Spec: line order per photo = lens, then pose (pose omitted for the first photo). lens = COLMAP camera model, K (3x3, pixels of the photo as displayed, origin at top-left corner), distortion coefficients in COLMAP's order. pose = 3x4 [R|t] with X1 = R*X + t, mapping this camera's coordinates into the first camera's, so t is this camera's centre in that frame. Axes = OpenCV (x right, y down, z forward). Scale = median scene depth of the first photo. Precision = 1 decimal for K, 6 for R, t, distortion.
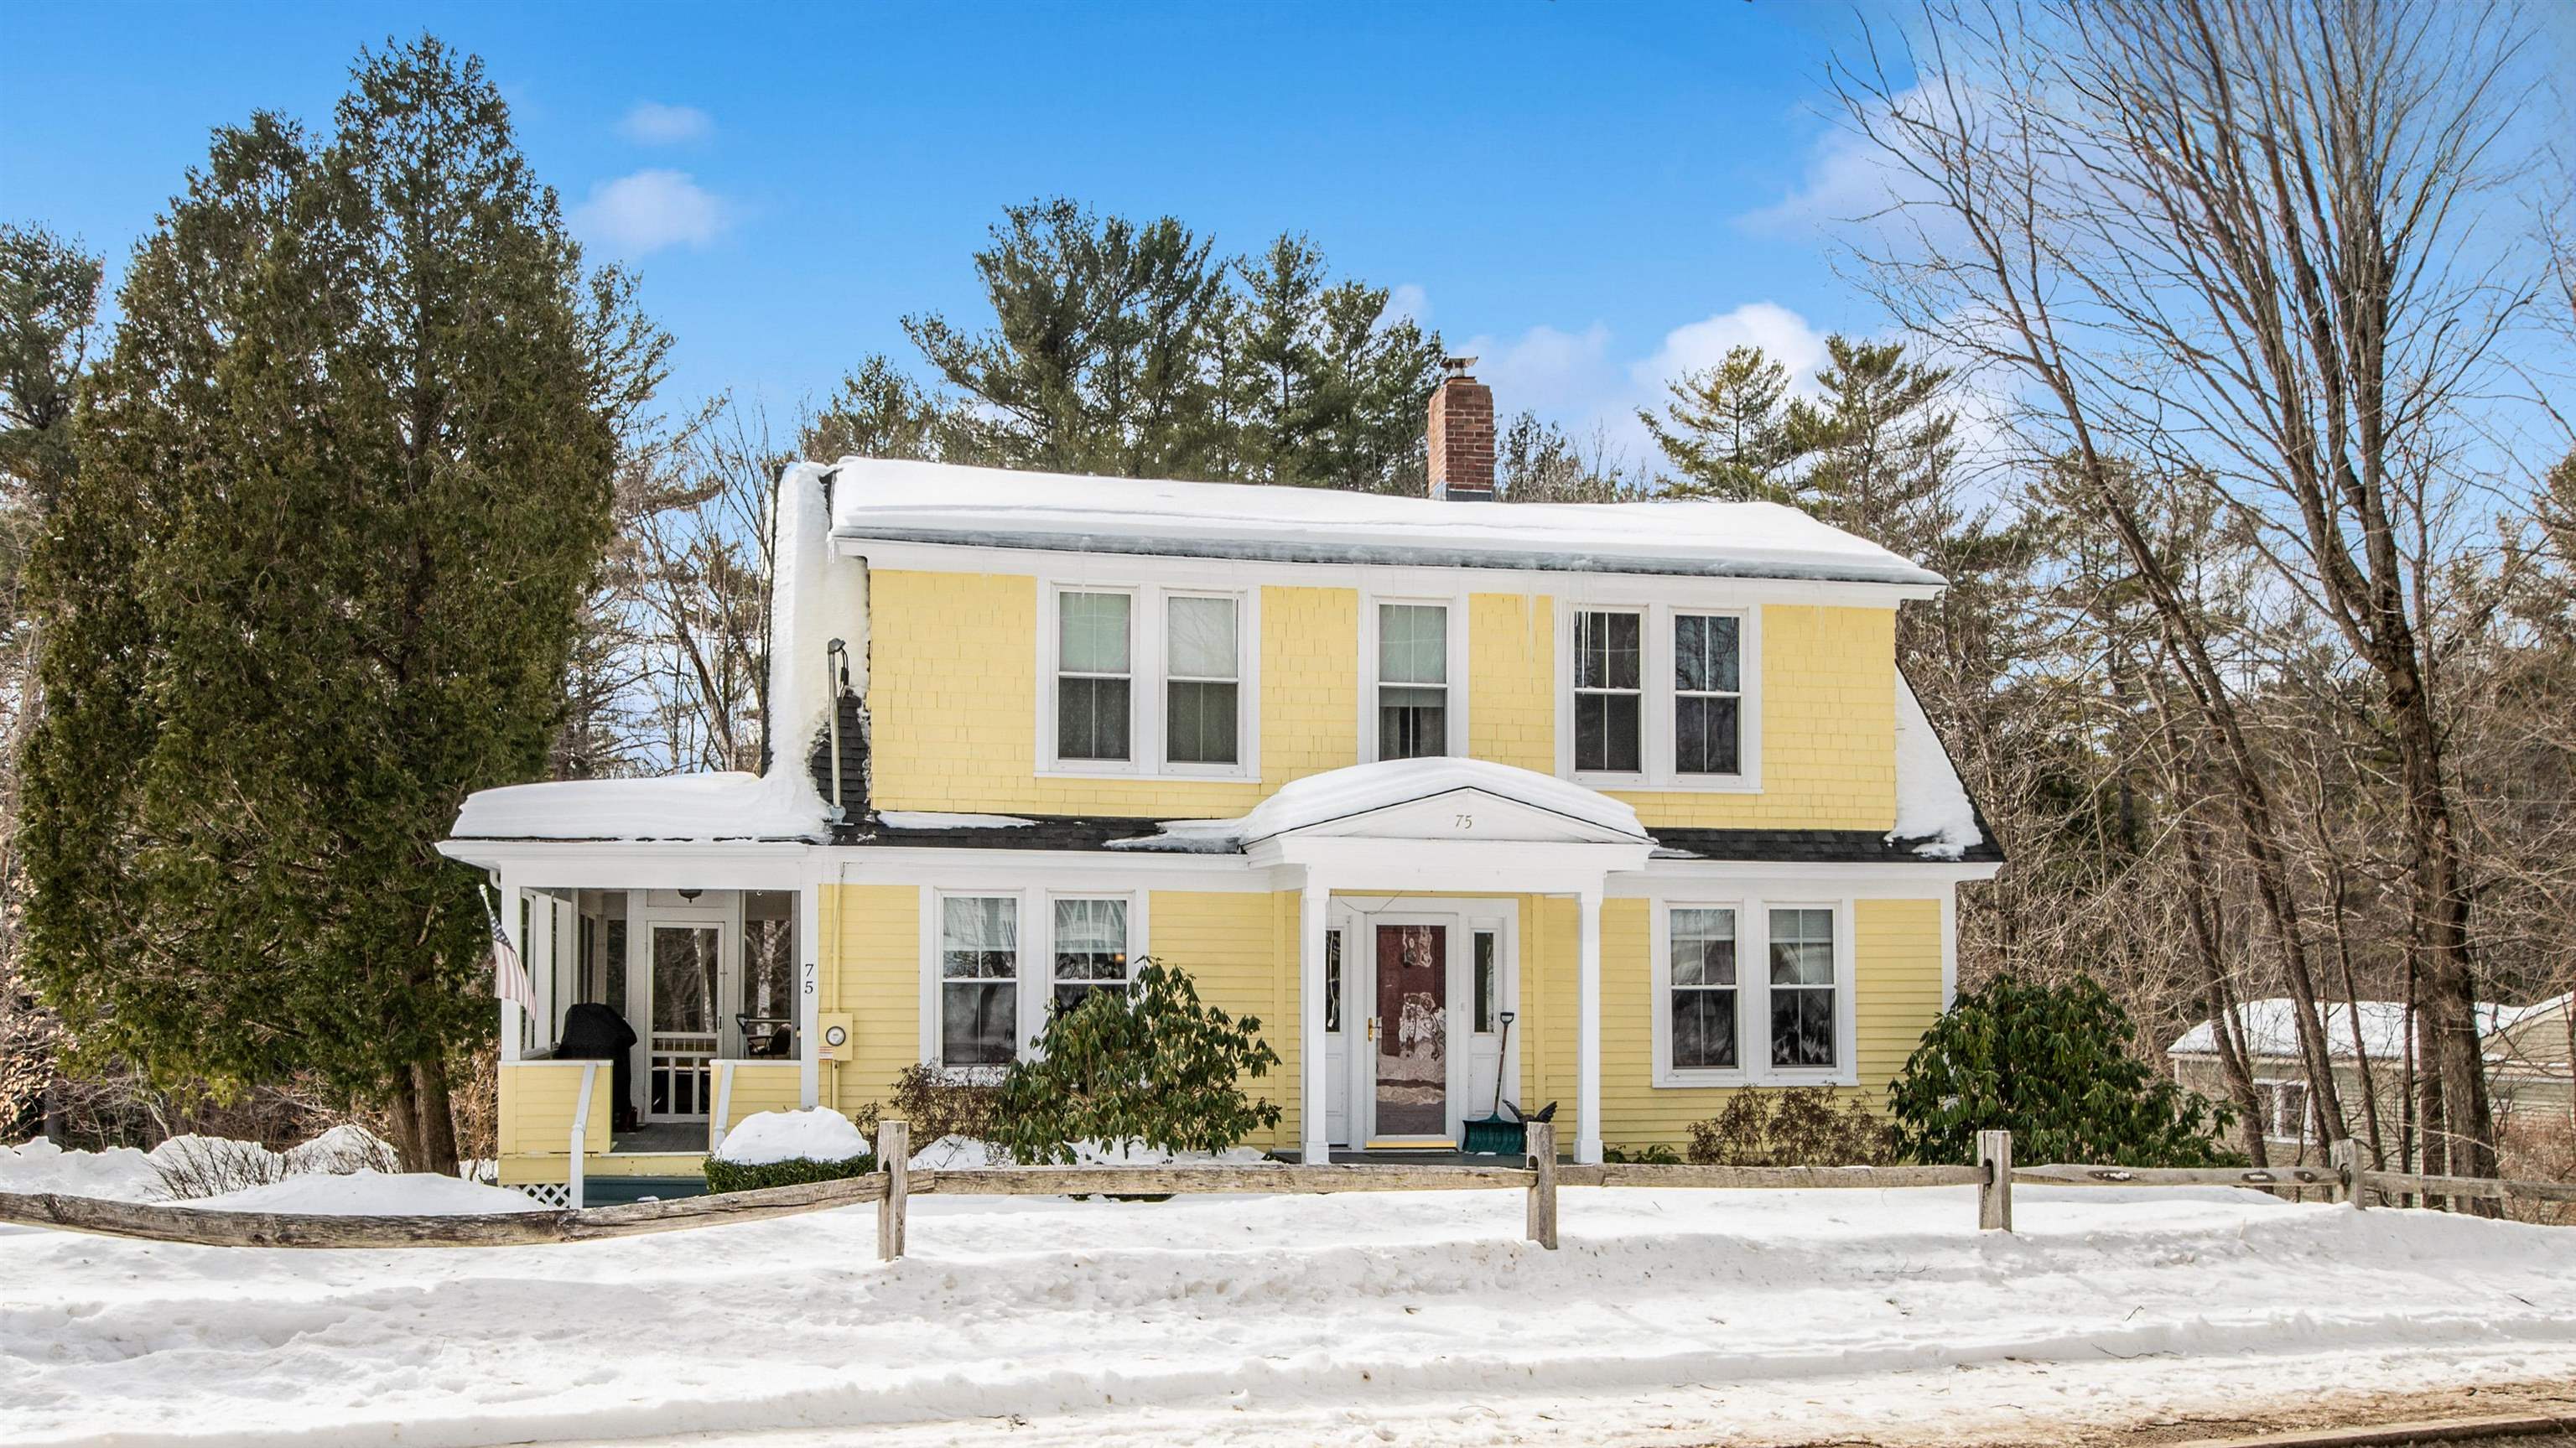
lens RADIAL K [[1890.6, 0, 1288.0], [0, 1890.6, 724.0], [0, 0, 1]] dist [-0.045373, 0.000312]
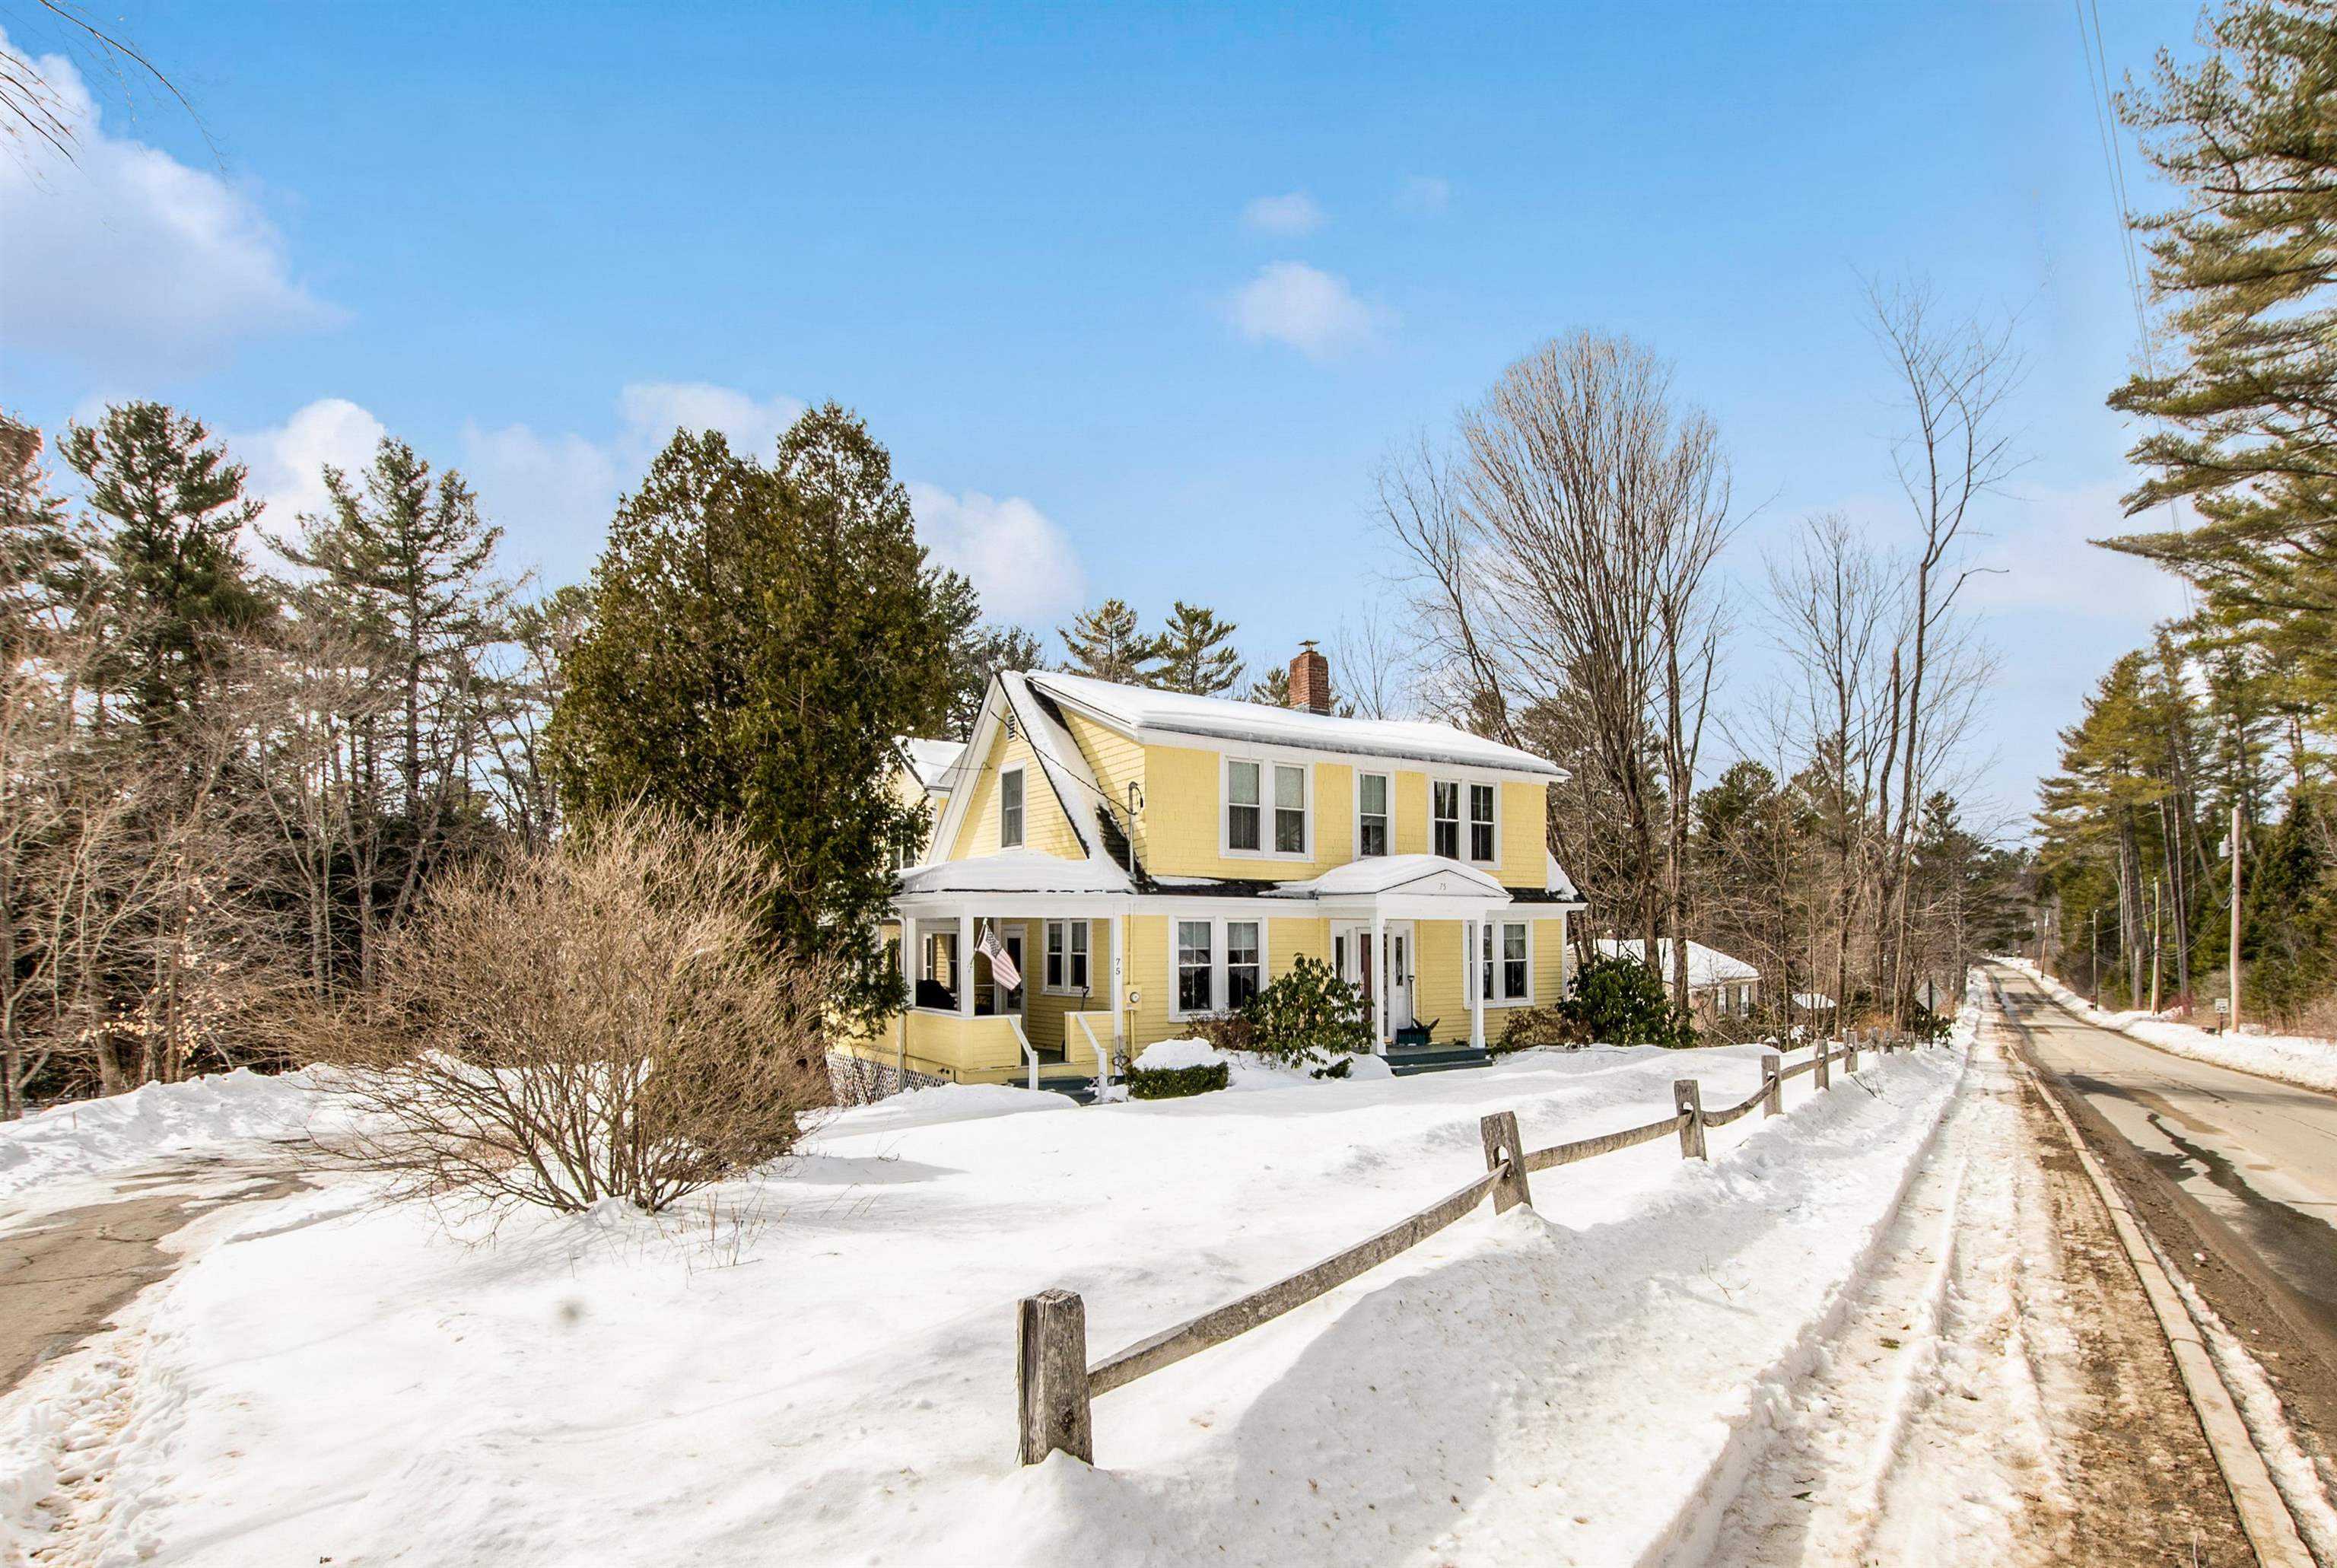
lens RADIAL K [[1048.2, 0, 1168.5], [0, 1048.2, 784.0], [0, 0, 1]] dist [-0.033295, 0.000195]
pose [[0.929404, 0.045812, 0.366210, -0.558643], [-0.044006, 0.998943, -0.013283, -0.029605], [-0.366431, -0.003770, 0.930438, 0.037559]]
